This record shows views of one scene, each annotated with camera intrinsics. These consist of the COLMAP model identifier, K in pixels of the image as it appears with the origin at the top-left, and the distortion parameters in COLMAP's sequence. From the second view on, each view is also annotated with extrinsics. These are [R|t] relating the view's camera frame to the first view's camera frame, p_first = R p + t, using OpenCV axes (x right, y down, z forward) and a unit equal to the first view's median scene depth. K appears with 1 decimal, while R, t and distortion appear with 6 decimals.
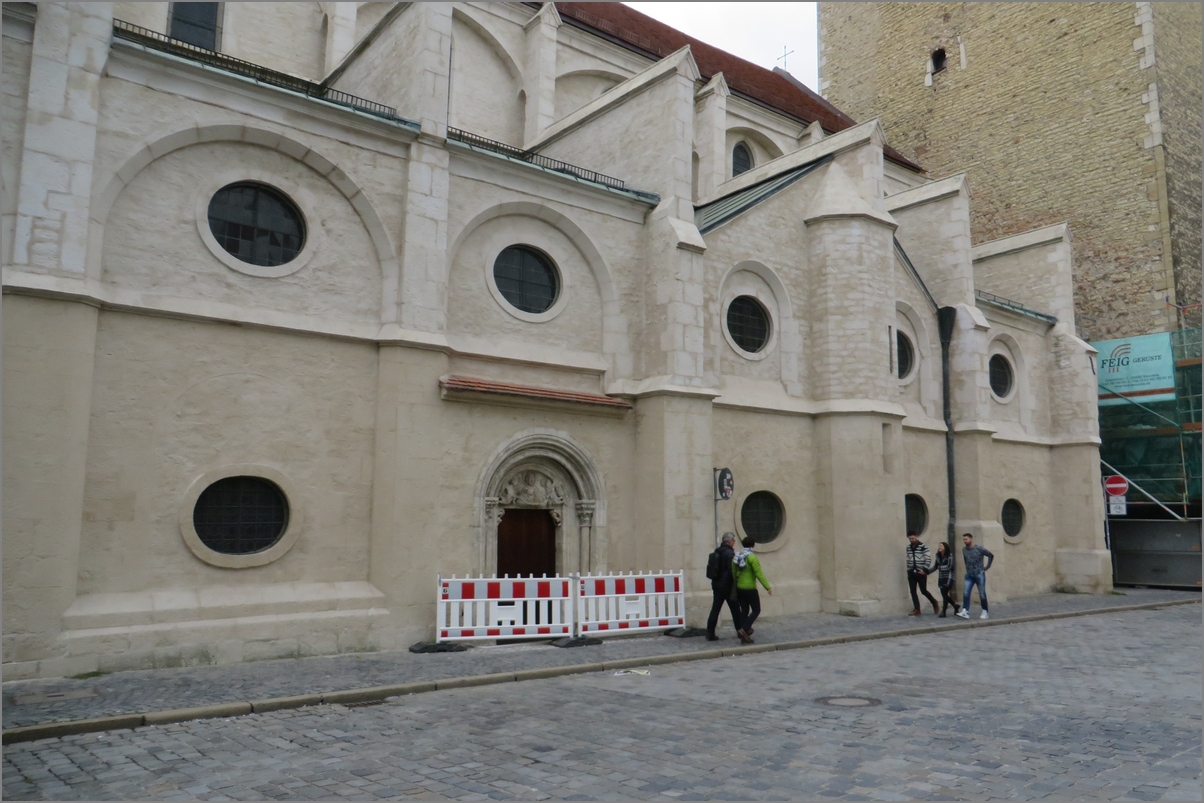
lens RADIAL K [[906.7, 0, 605.1], [0, 906.7, 397.8], [0, 0, 1]] dist [-0.002821, -0.005199]
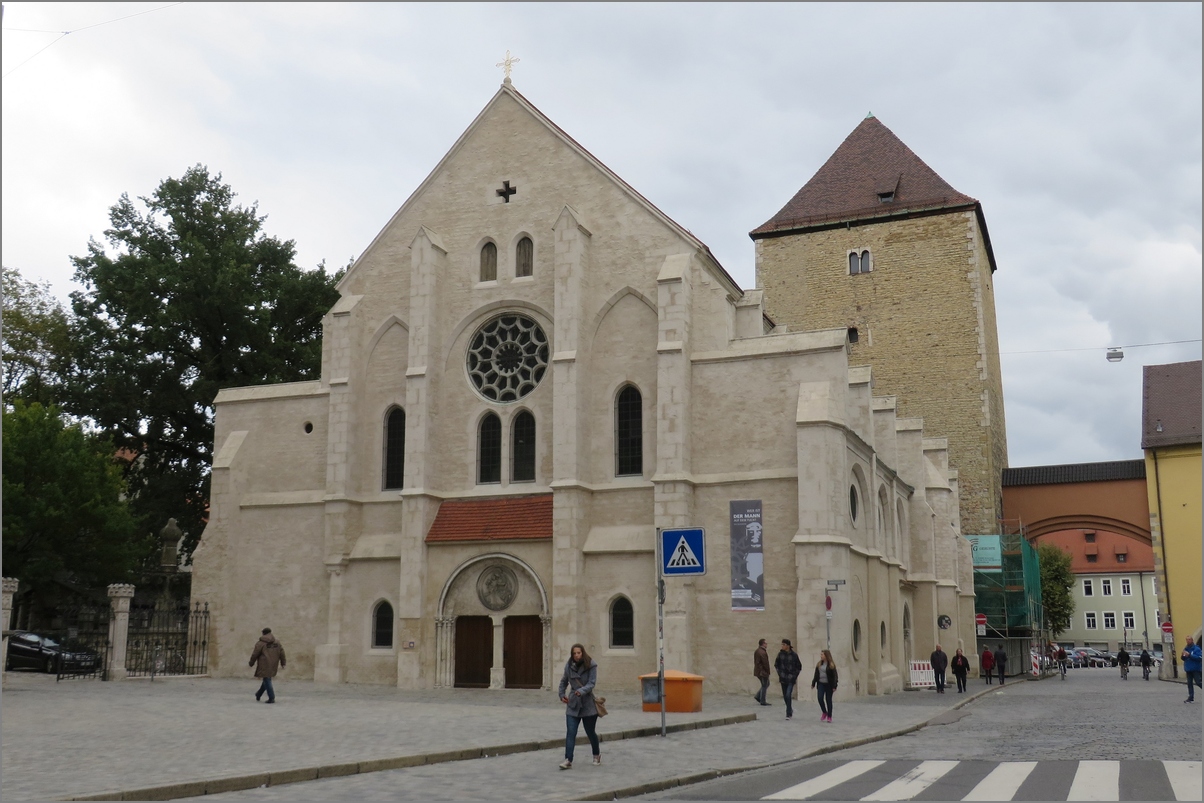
lens RADIAL K [[1159.3, 0, 600.4], [0, 1159.3, 405.0], [0, 0, 1]] dist [-0.005549, 0.000000]
pose [[0.877564, 0.101022, 0.468695, -1.144391], [-0.073534, 0.994344, -0.076637, -0.089902], [-0.473786, 0.032789, 0.880029, -0.654353]]
